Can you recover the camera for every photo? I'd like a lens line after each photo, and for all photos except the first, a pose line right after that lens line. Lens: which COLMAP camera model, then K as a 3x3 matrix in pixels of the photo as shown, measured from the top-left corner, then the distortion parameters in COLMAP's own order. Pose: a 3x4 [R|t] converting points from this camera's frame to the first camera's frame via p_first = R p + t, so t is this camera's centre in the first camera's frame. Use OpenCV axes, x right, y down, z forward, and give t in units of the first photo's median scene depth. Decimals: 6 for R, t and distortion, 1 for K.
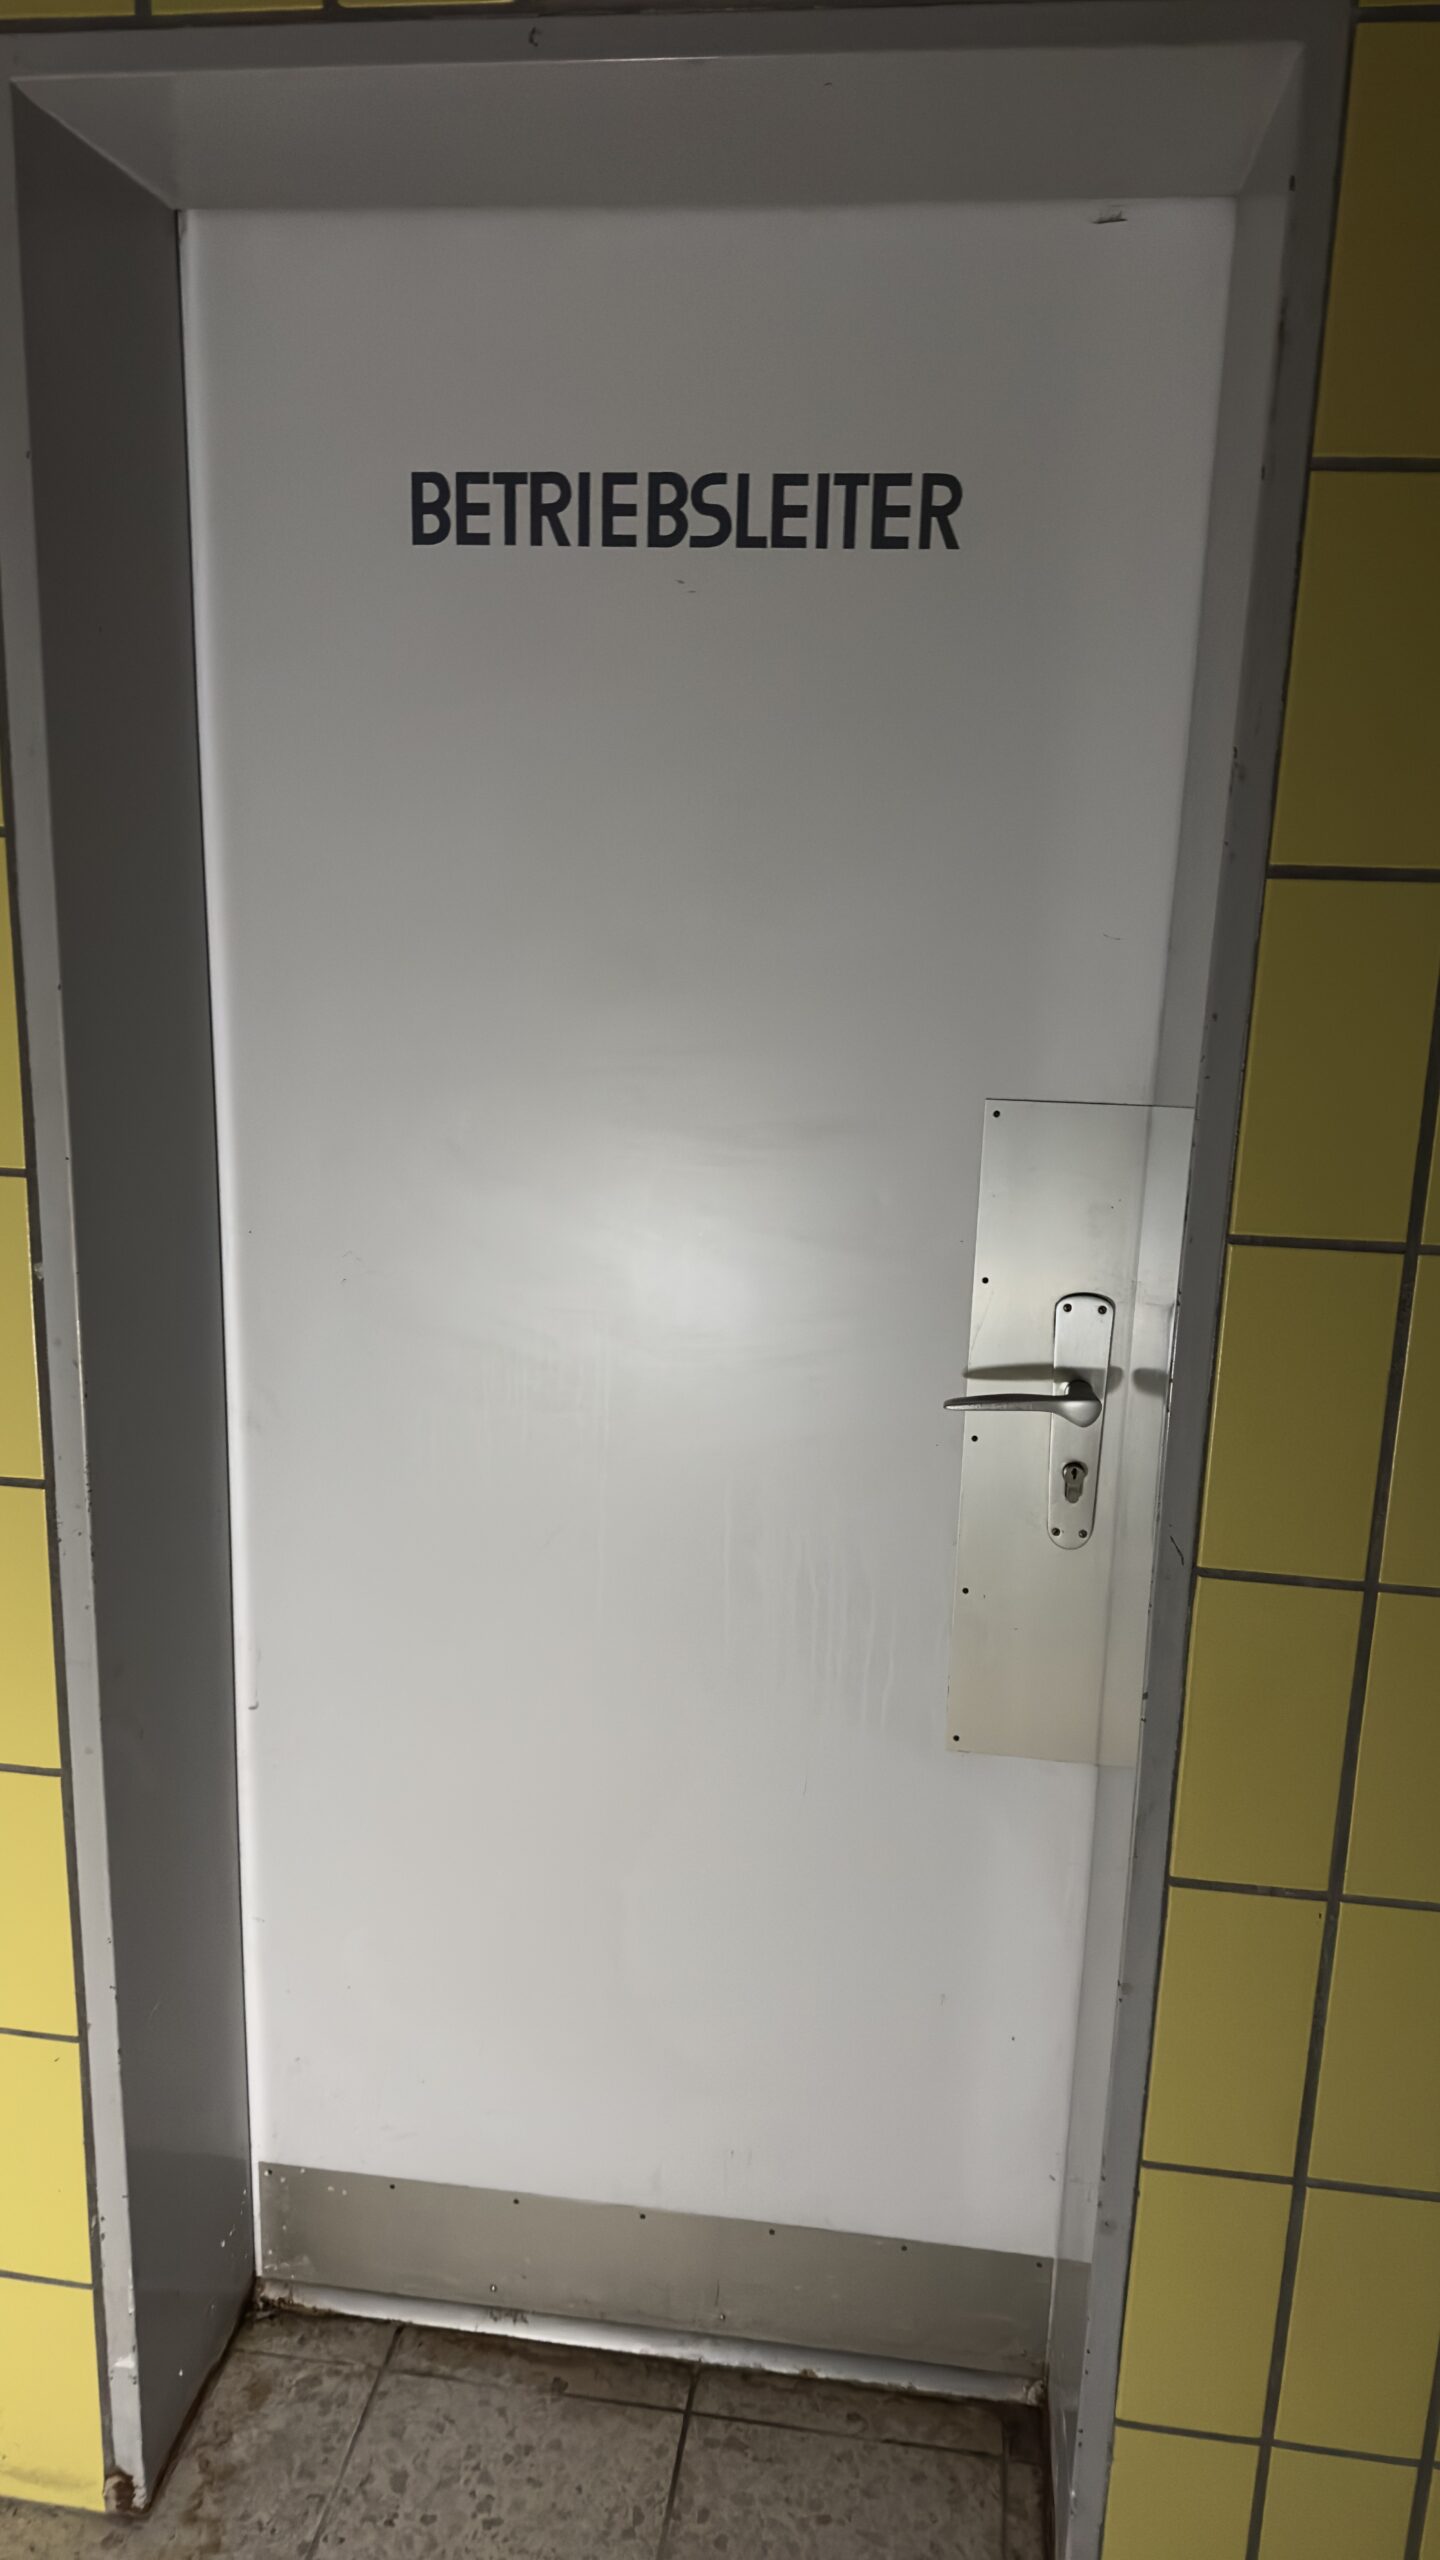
lens RADIAL K [[1827.6, 0, 720.1], [0, 1827.6, 1286.9], [0, 0, 1]] dist [-0.048566, 0.063604]
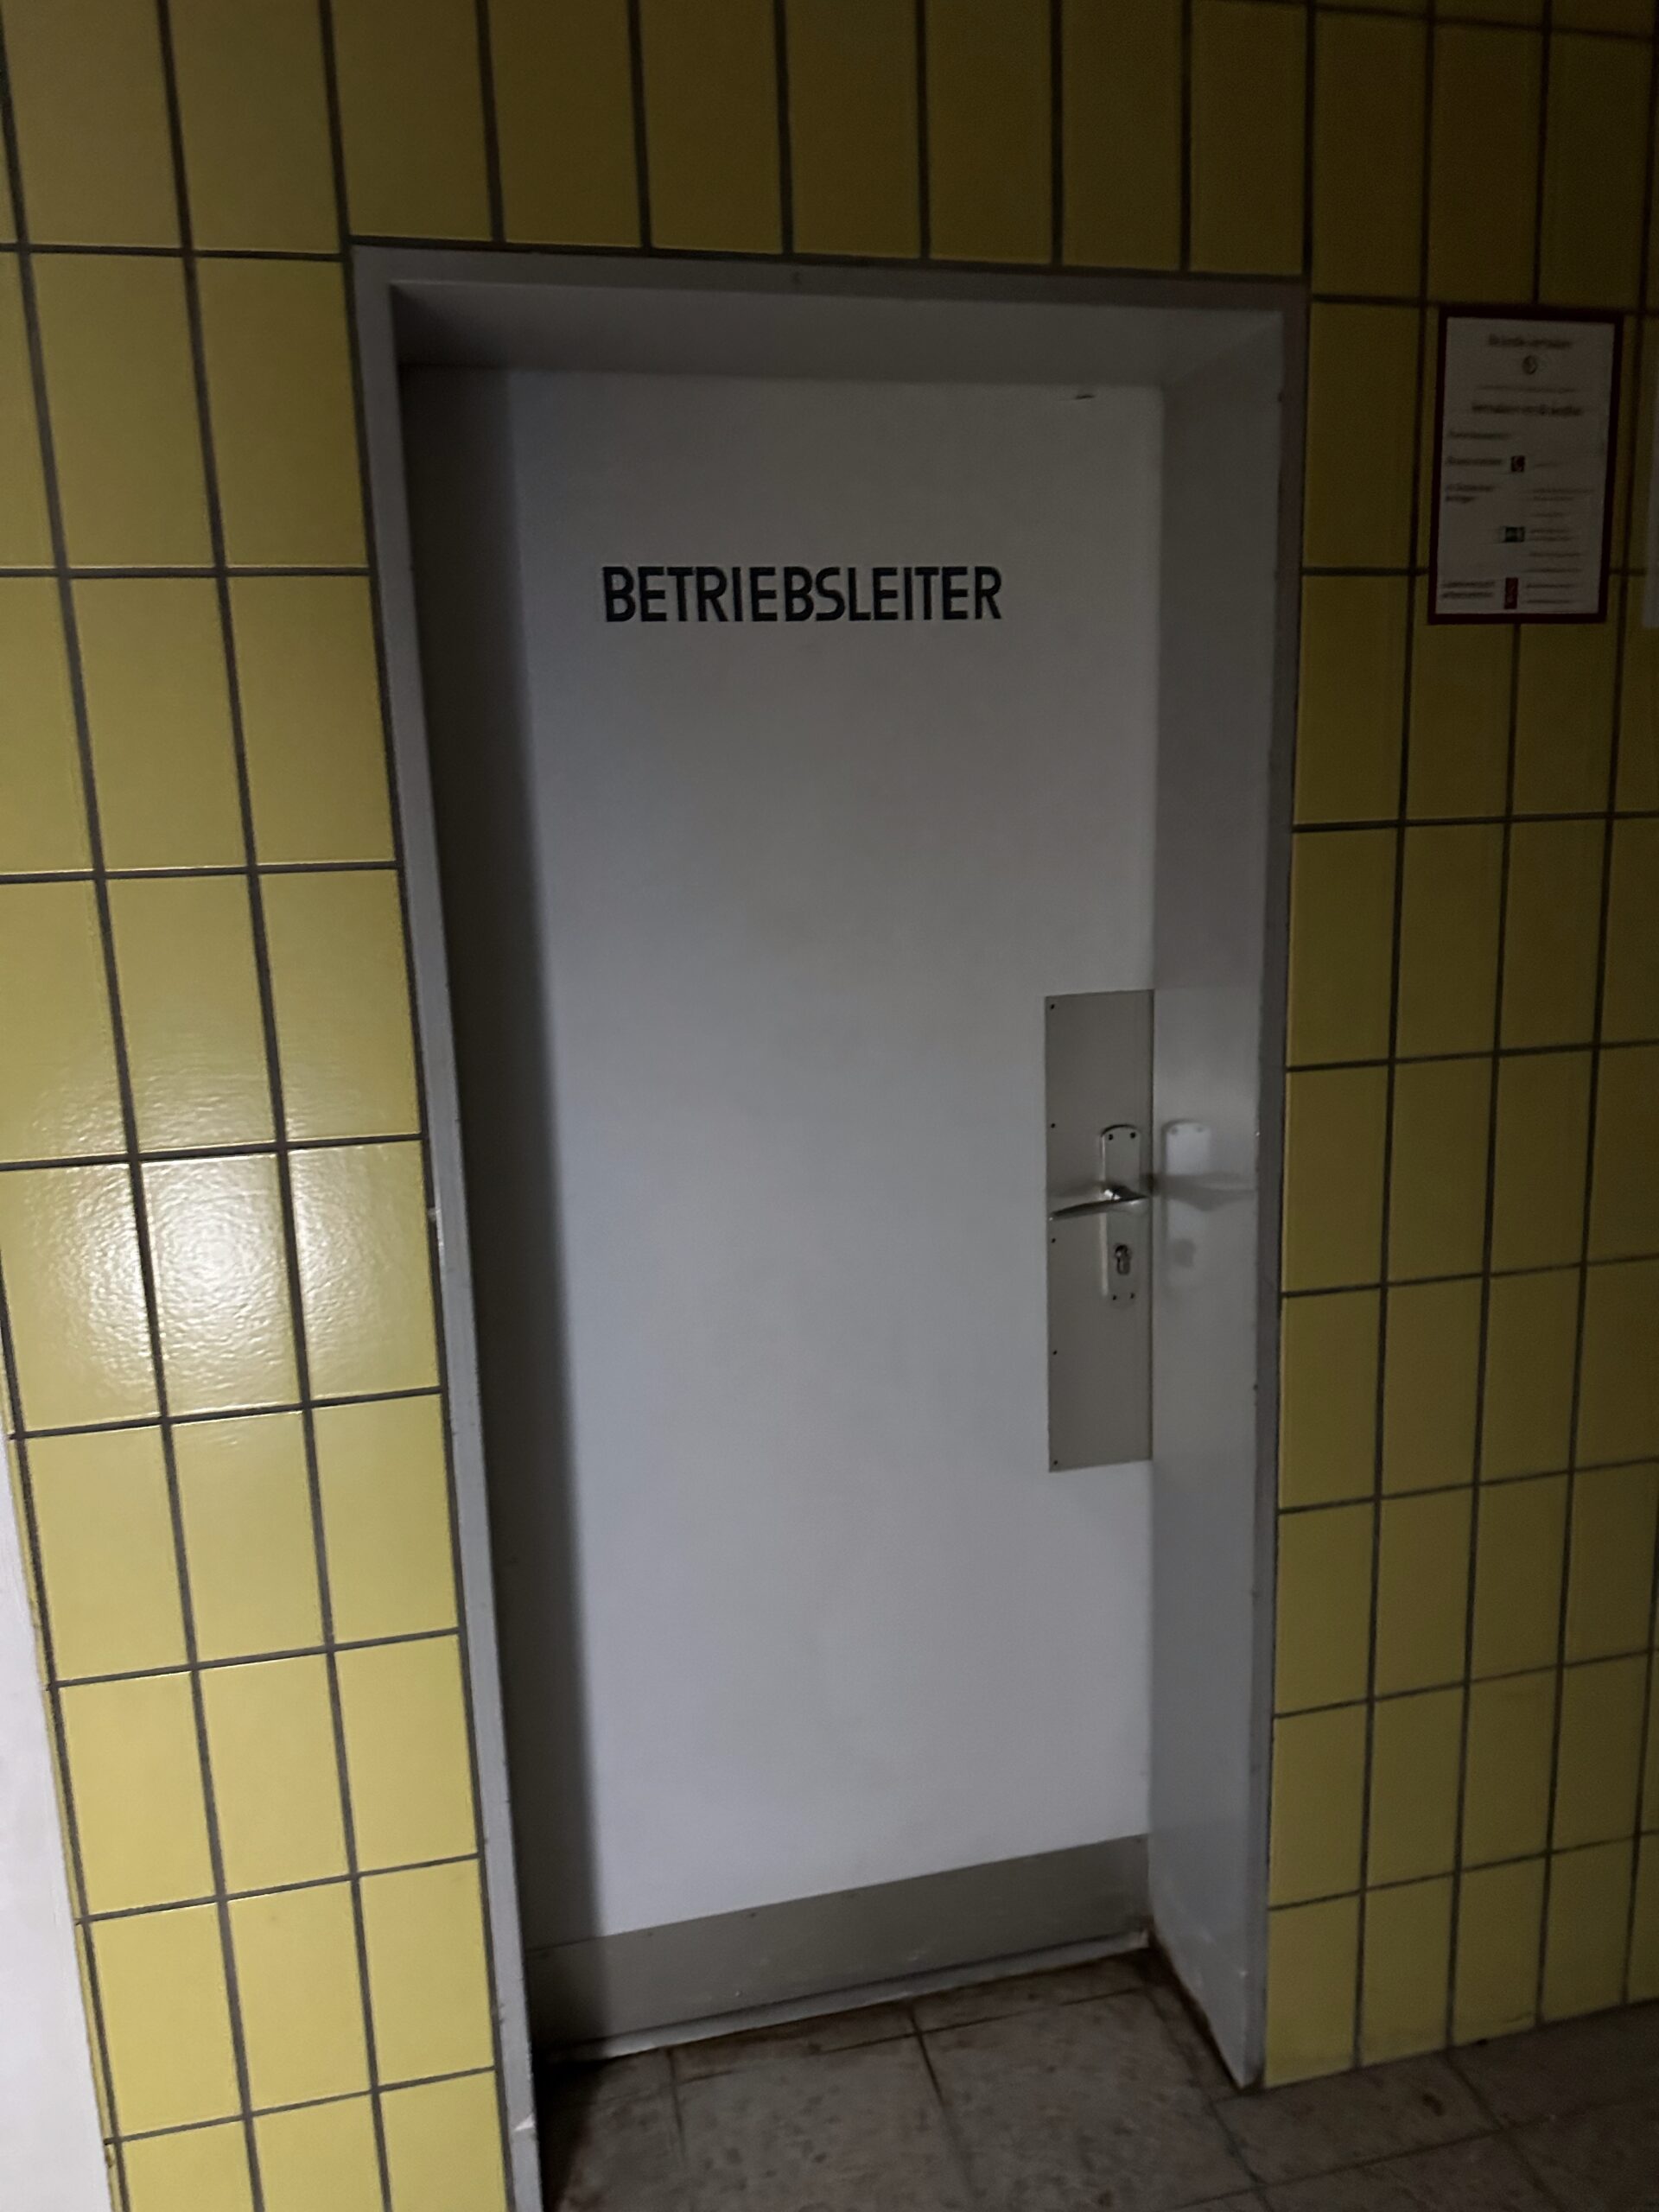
lens RADIAL K [[1547.7, 0, 831.9], [0, 1547.7, 1104.4], [0, 0, 1]] dist [0.032745, -0.040783]
pose [[0.934347, -0.125393, 0.333576, -0.441561], [0.140064, 0.989937, -0.020195, -0.022219], [-0.327687, 0.065591, 0.942507, -0.080681]]
